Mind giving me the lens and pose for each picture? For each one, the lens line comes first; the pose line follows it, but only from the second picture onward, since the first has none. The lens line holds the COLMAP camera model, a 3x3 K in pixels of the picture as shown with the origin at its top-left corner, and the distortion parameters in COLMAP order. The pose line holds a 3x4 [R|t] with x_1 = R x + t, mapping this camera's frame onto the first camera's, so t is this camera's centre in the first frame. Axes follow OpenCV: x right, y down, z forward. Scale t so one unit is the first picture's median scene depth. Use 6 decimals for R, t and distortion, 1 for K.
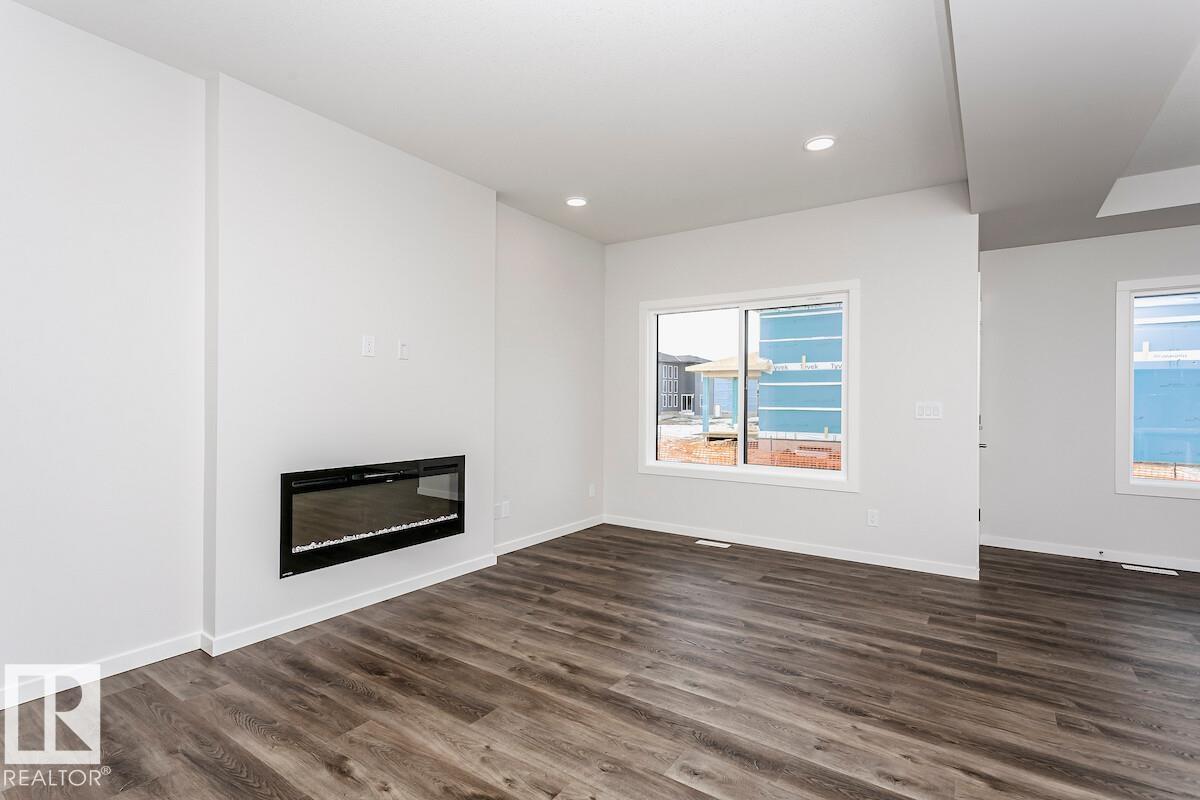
lens RADIAL K [[572.0, 0, 584.6], [0, 572.0, 395.6], [0, 0, 1]] dist [0.009431, 0.000455]
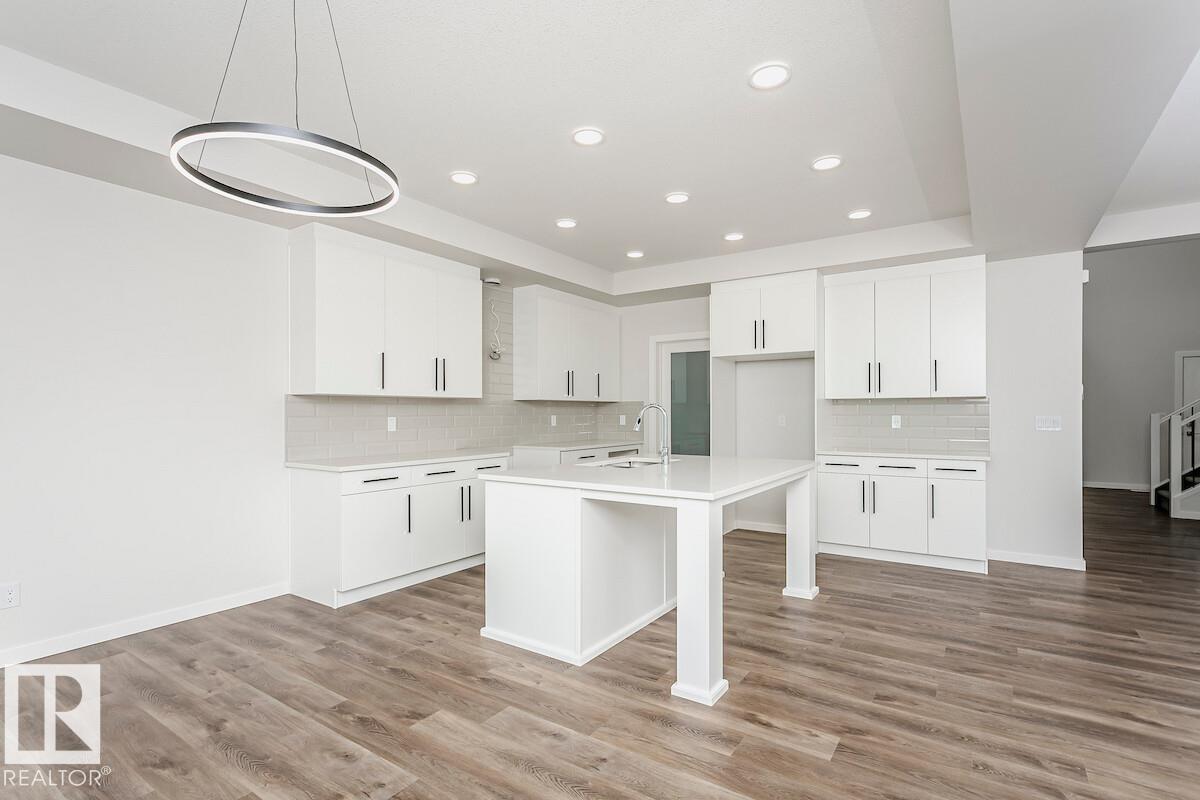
lens RADIAL K [[576.3, 0, 597.4], [0, 576.3, 420.6], [0, 0, 1]] dist [0.010209, -0.000269]
pose [[-0.999821, -0.002305, -0.018805, 1.178684], [-0.002270, 0.999996, -0.001865, 0.018112], [0.018810, -0.001822, -0.999821, 1.398418]]
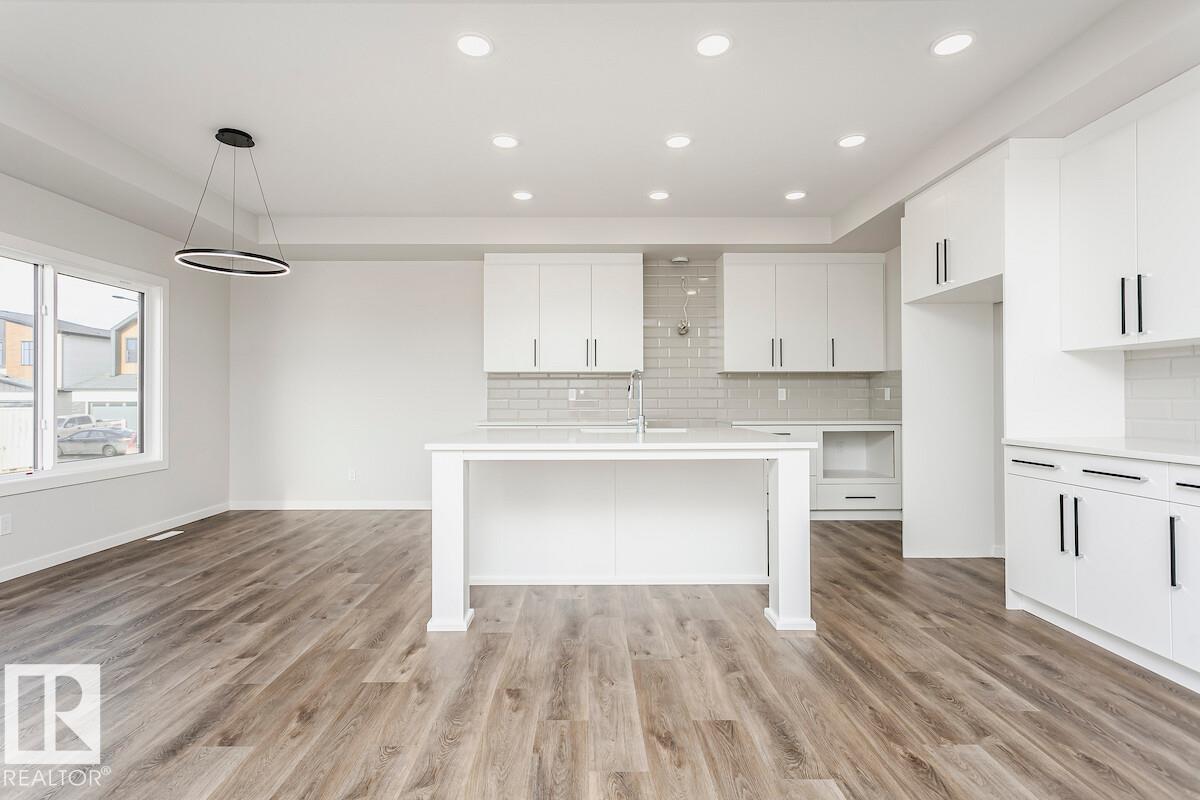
lens RADIAL K [[572.0, 0, 584.6], [0, 572.0, 395.6], [0, 0, 1]] dist [0.009431, 0.000455]
pose [[-0.581807, -0.000970, 0.813327, 0.101081], [-0.008759, 0.999949, -0.005074, 0.039977], [-0.813280, -0.010076, -0.581785, 0.924821]]
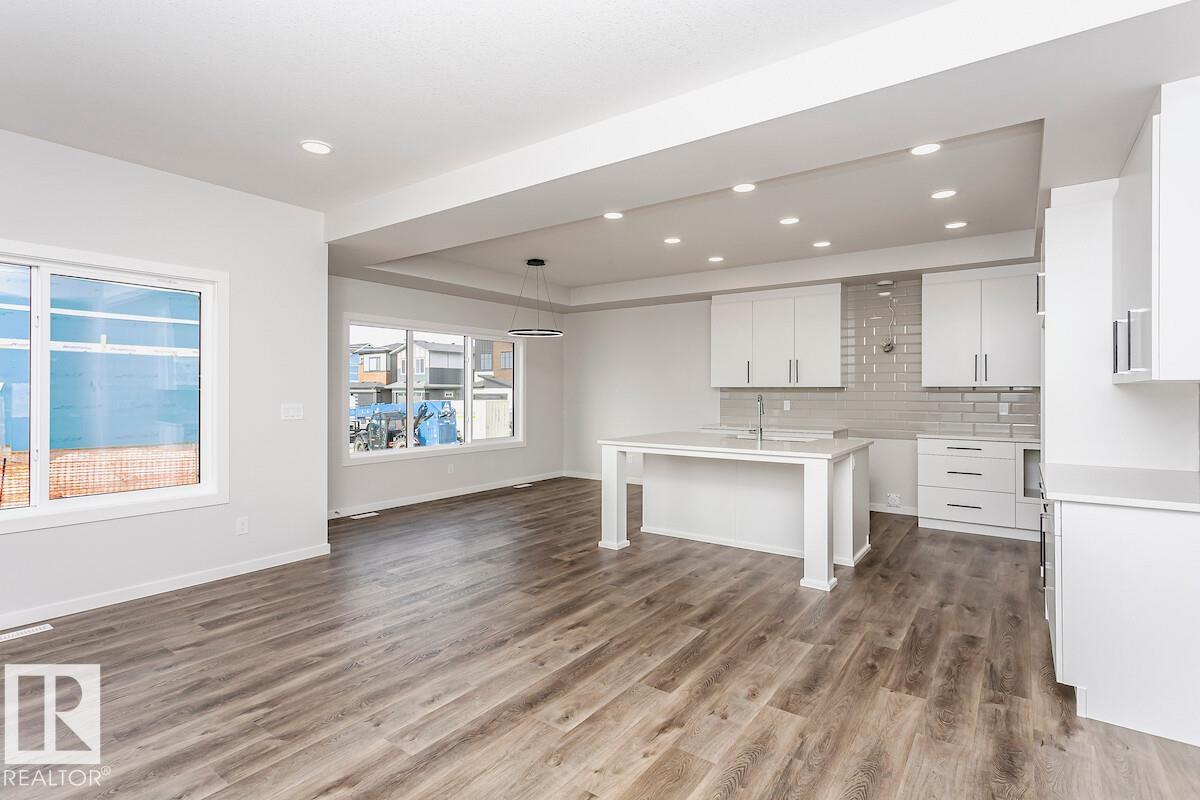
lens RADIAL K [[591.5, 0, 585.6], [0, 591.5, 392.8], [0, 0, 1]] dist [0.003298, -0.000016]
pose [[0.022764, -0.008828, 0.999702, -0.678147], [-0.011286, 0.999895, 0.009086, -0.033696], [-0.999677, -0.011489, 0.022662, 0.592159]]
